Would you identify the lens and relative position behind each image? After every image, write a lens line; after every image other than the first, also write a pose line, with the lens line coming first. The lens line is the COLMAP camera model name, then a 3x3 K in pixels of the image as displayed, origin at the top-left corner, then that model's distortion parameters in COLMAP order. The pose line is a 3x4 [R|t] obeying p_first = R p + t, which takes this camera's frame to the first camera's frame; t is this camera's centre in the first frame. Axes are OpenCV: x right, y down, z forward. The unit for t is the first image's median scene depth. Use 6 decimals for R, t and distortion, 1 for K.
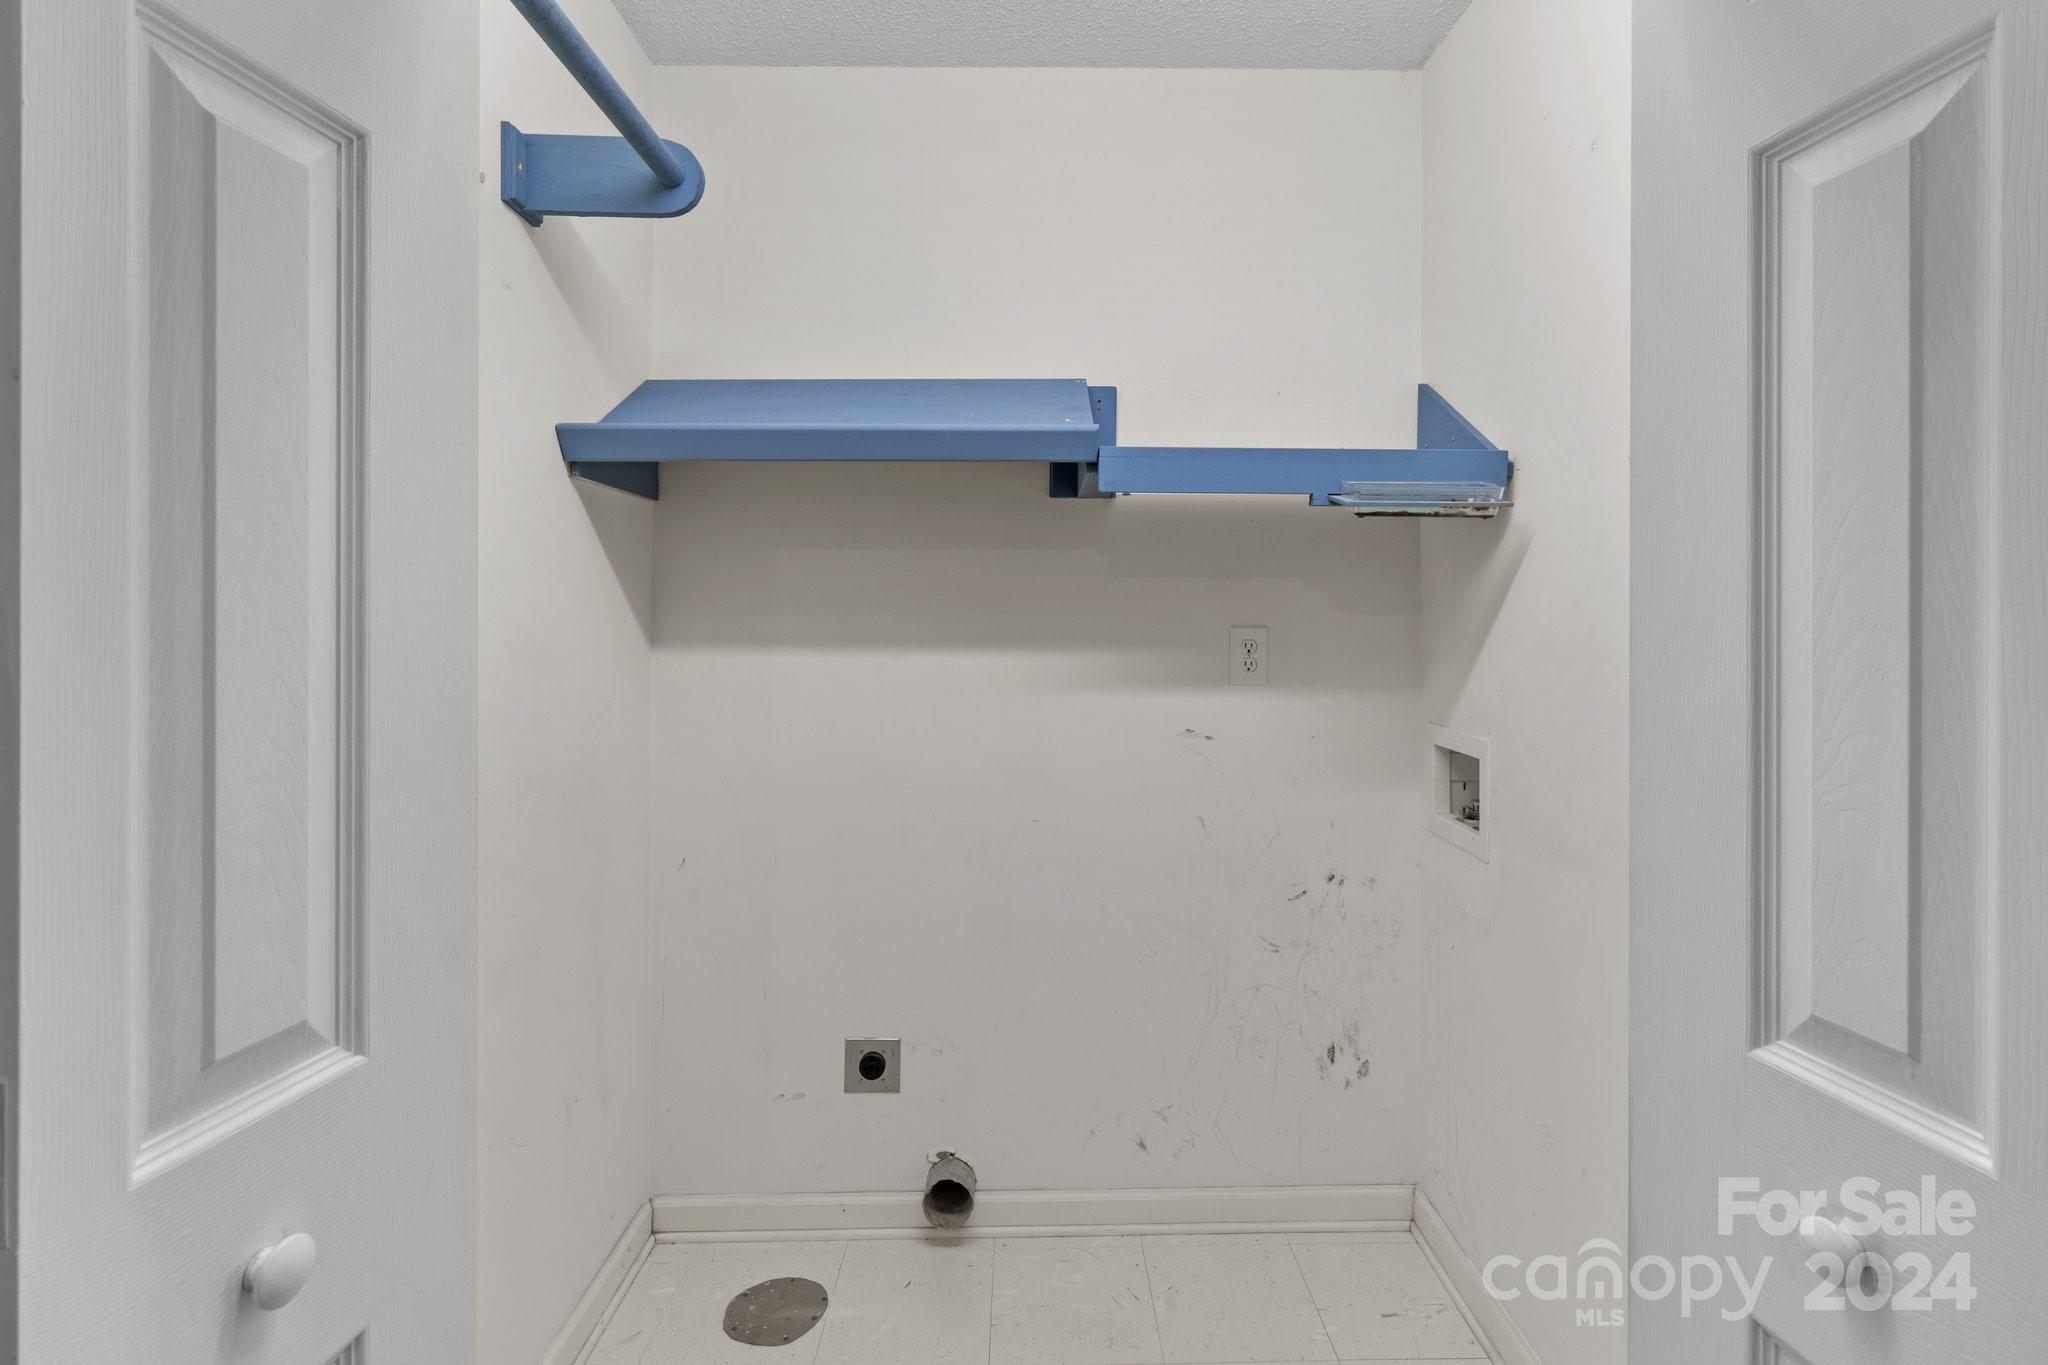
lens RADIAL K [[959.4, 0, 1038.1], [0, 959.4, 631.9], [0, 0, 1]] dist [-0.000858, 0.000491]
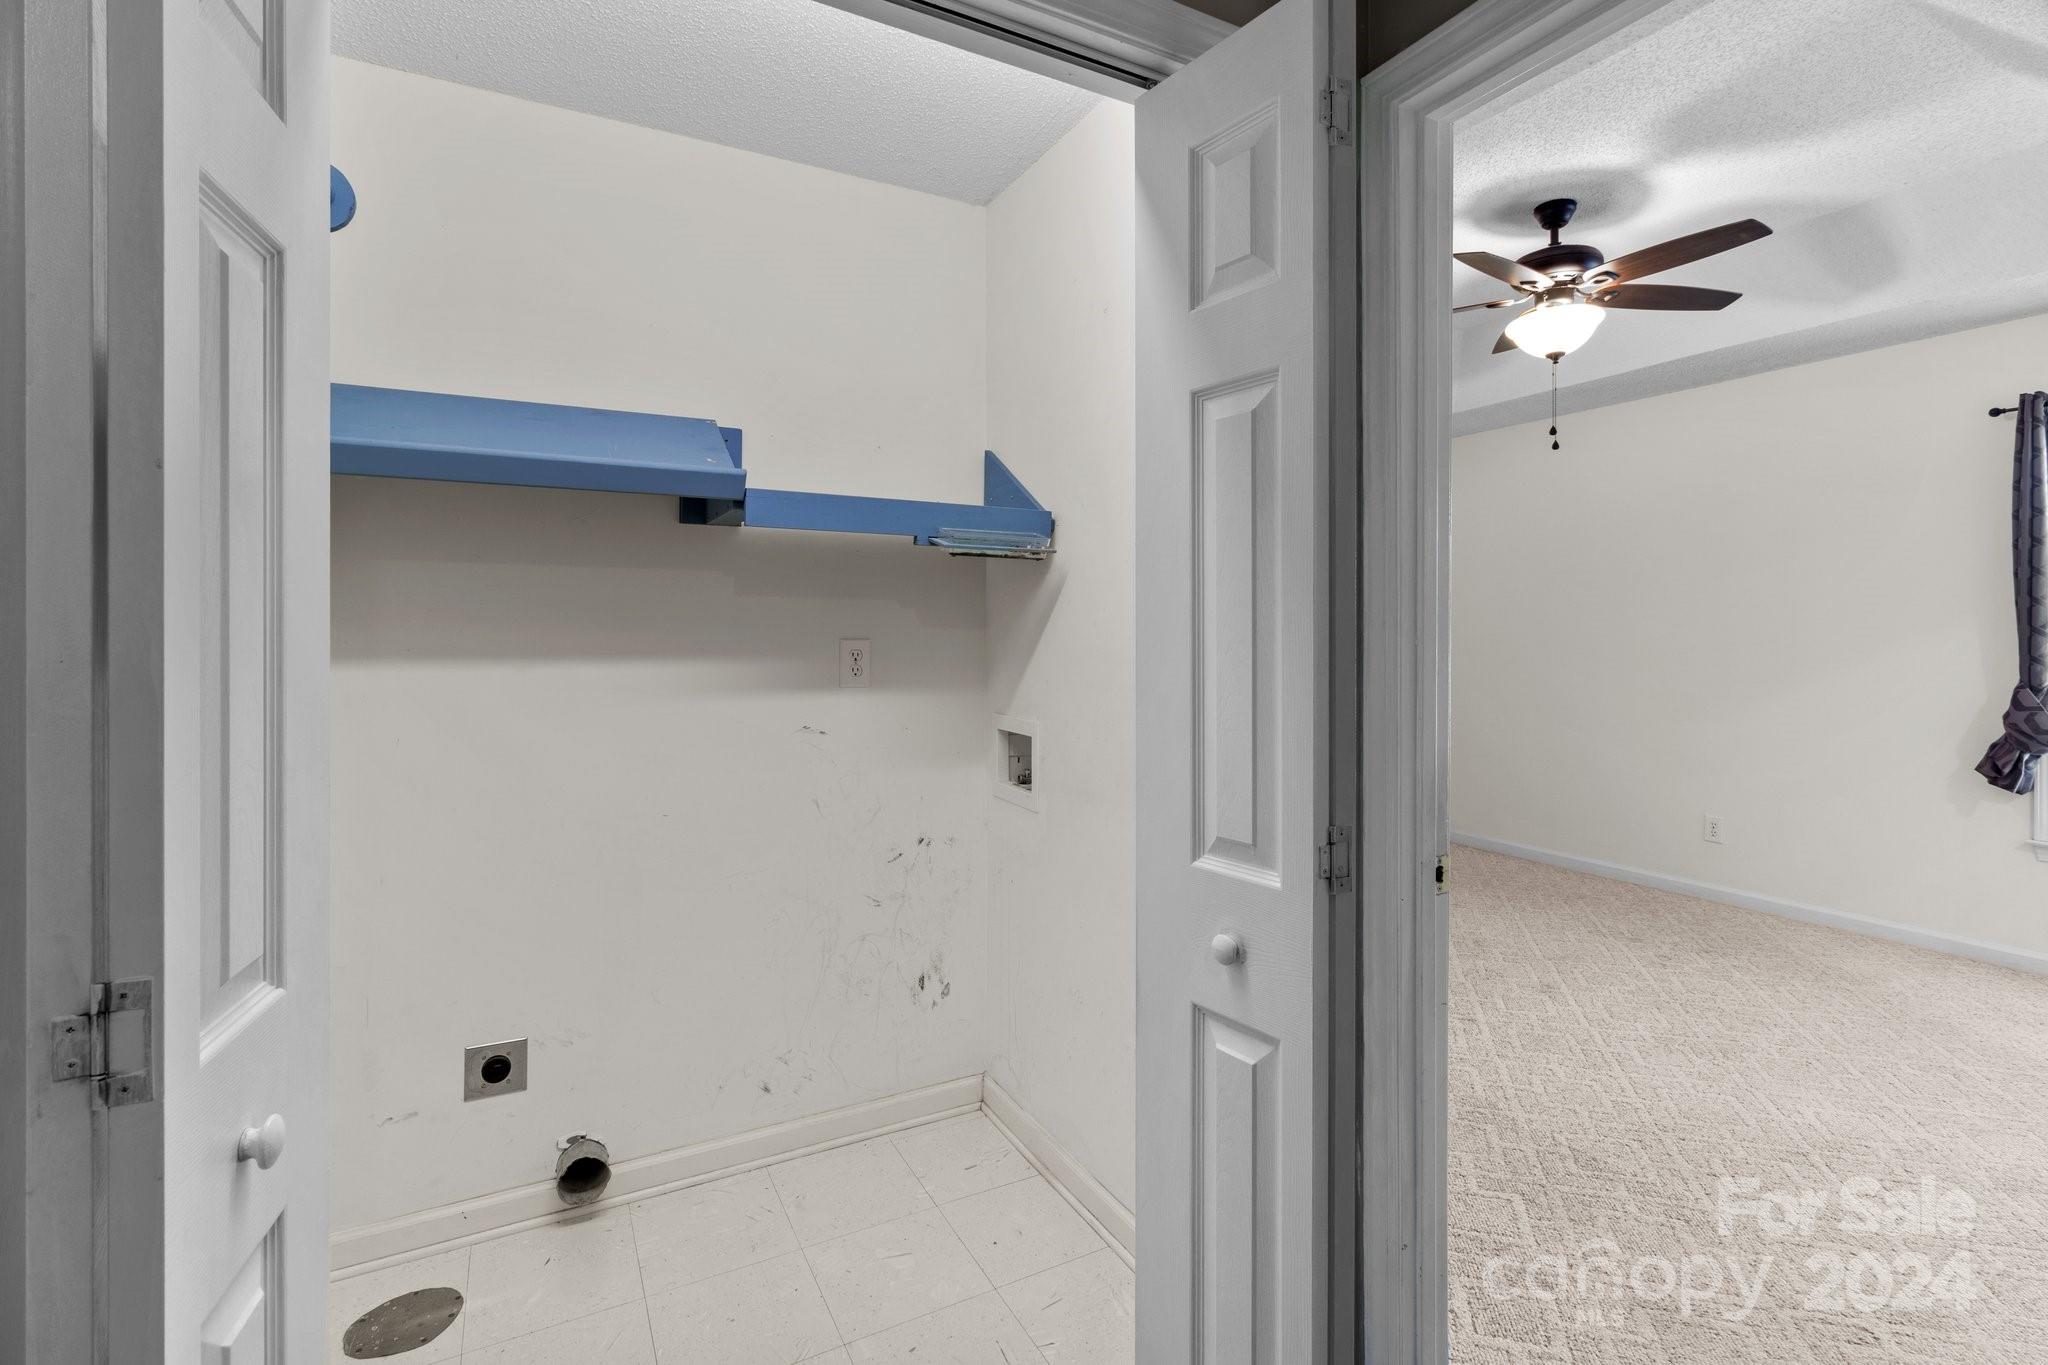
lens RADIAL K [[959.4, 0, 1036.0], [0, 959.4, 643.7], [0, 0, 1]] dist [-0.000858, 0.000491]
pose [[0.891143, -0.004864, 0.453697, -0.138235], [0.003904, 0.999988, 0.003053, -0.002310], [-0.453706, -0.000949, 0.891151, -0.194777]]
